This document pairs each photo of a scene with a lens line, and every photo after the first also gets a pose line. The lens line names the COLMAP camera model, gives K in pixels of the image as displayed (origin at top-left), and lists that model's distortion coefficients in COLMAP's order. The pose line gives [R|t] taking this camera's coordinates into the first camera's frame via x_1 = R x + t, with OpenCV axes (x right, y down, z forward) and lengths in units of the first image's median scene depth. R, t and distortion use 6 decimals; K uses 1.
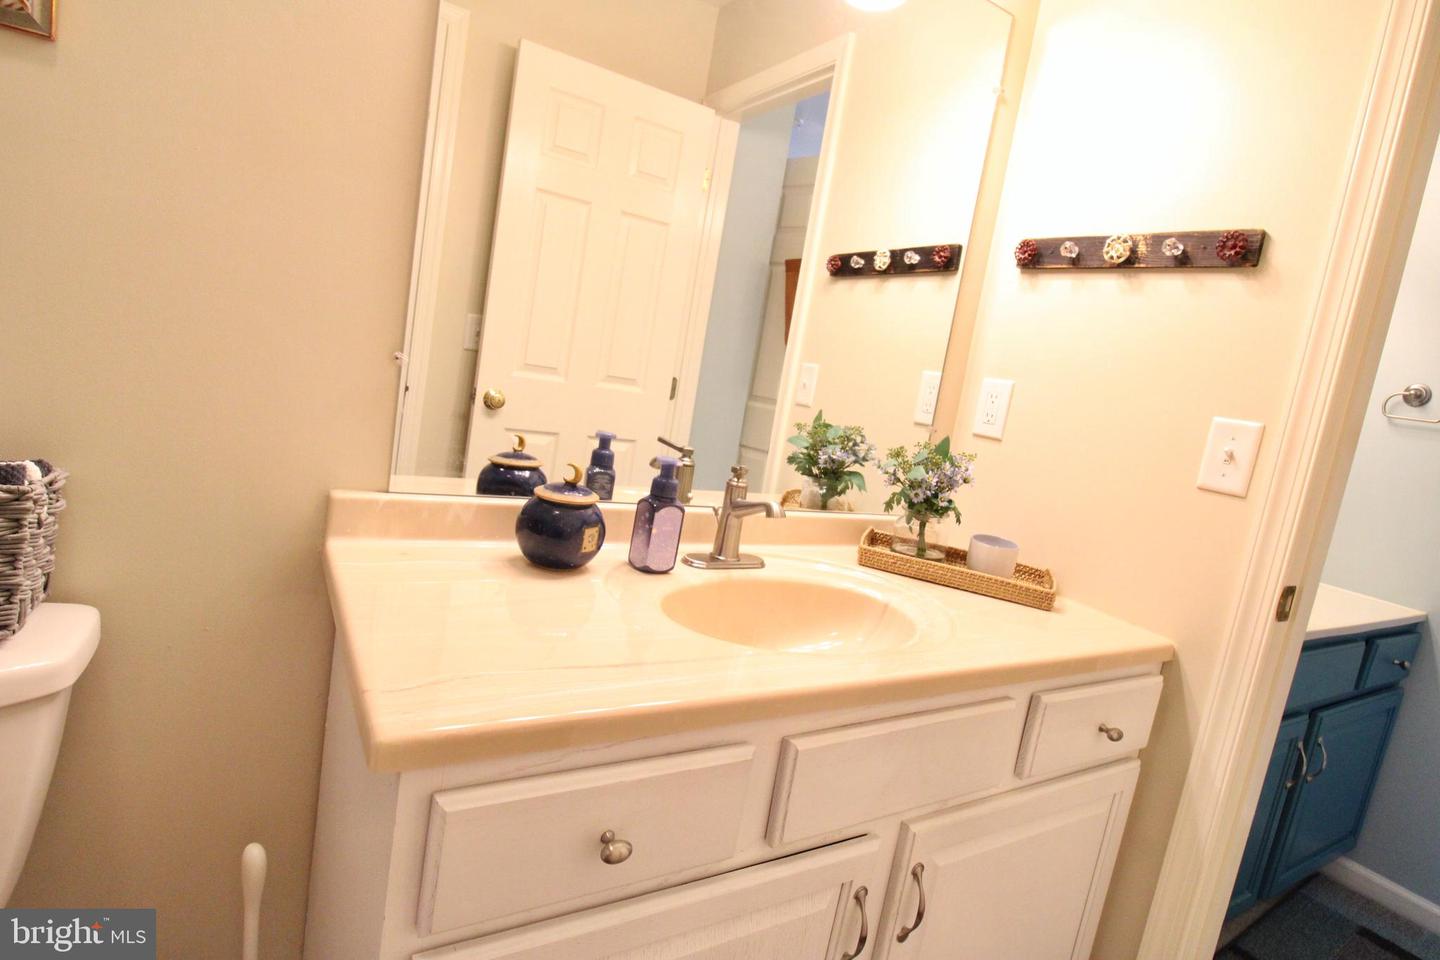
lens RADIAL K [[753.2, 0, 694.4], [0, 753.2, 453.2], [0, 0, 1]] dist [0.004495, -0.012262]
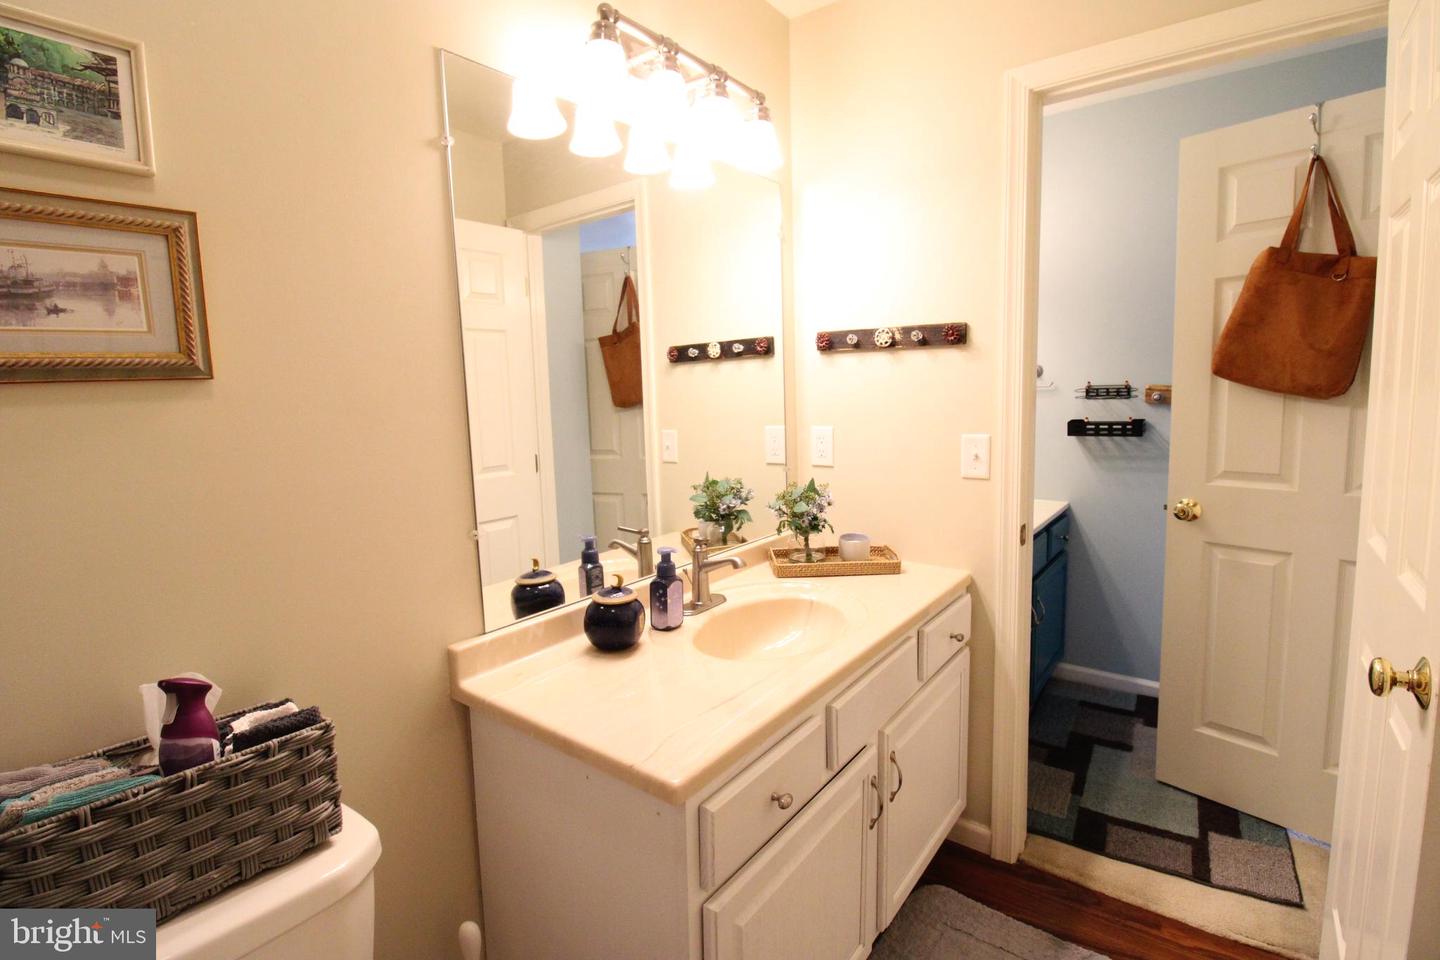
lens RADIAL K [[666.0, 0, 720.2], [0, 666.0, 472.4], [0, 0, 1]] dist [-0.004111, -0.003889]
pose [[0.917645, -0.231558, 0.322969, -0.252665], [0.228315, 0.972381, 0.048458, -0.138375], [-0.325270, 0.029272, 0.945168, -0.182398]]
